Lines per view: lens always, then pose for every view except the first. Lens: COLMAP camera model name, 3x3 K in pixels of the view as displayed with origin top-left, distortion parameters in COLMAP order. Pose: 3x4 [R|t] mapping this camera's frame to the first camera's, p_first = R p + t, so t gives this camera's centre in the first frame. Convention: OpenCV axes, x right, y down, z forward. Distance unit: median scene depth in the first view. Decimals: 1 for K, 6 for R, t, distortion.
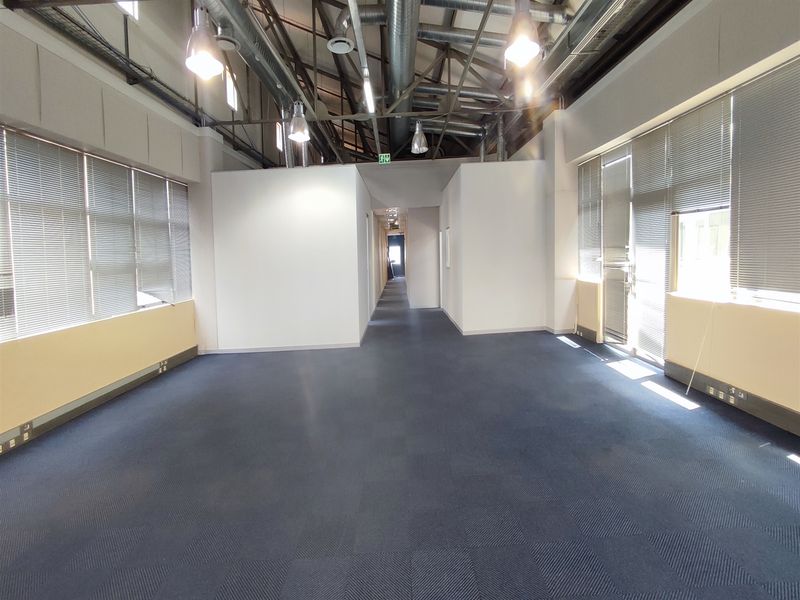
lens RADIAL K [[368.9, 0, 403.2], [0, 368.9, 281.4], [0, 0, 1]] dist [-0.005042, -0.000343]
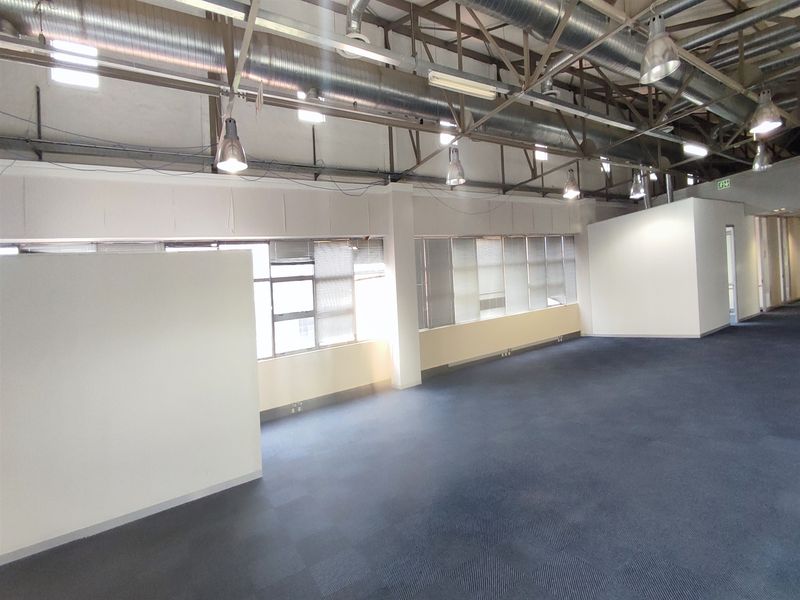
lens RADIAL K [[368.9, 0, 393.7], [0, 368.9, 335.2], [0, 0, 1]] dist [-0.005042, -0.000343]
pose [[0.507345, 0.054999, -0.859986, 0.525743], [0.035638, 0.995768, 0.084707, 0.026766], [0.861006, -0.073624, 0.503238, -0.667306]]
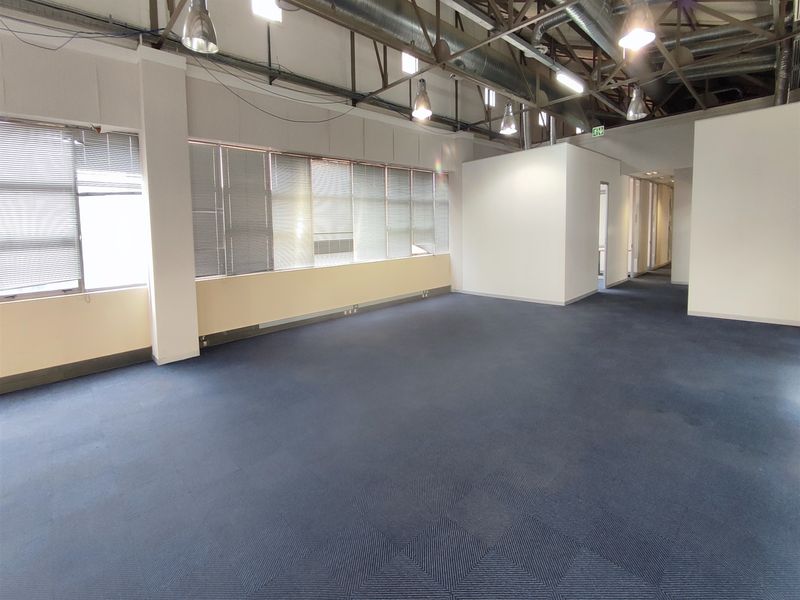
lens RADIAL K [[368.9, 0, 400.7], [0, 368.9, 270.3], [0, 0, 1]] dist [-0.005042, -0.000343]
pose [[0.674990, 0.105589, -0.730232, 0.421696], [-0.055431, 0.994167, 0.092516, -0.008124], [0.735742, -0.021970, 0.676906, -0.143919]]
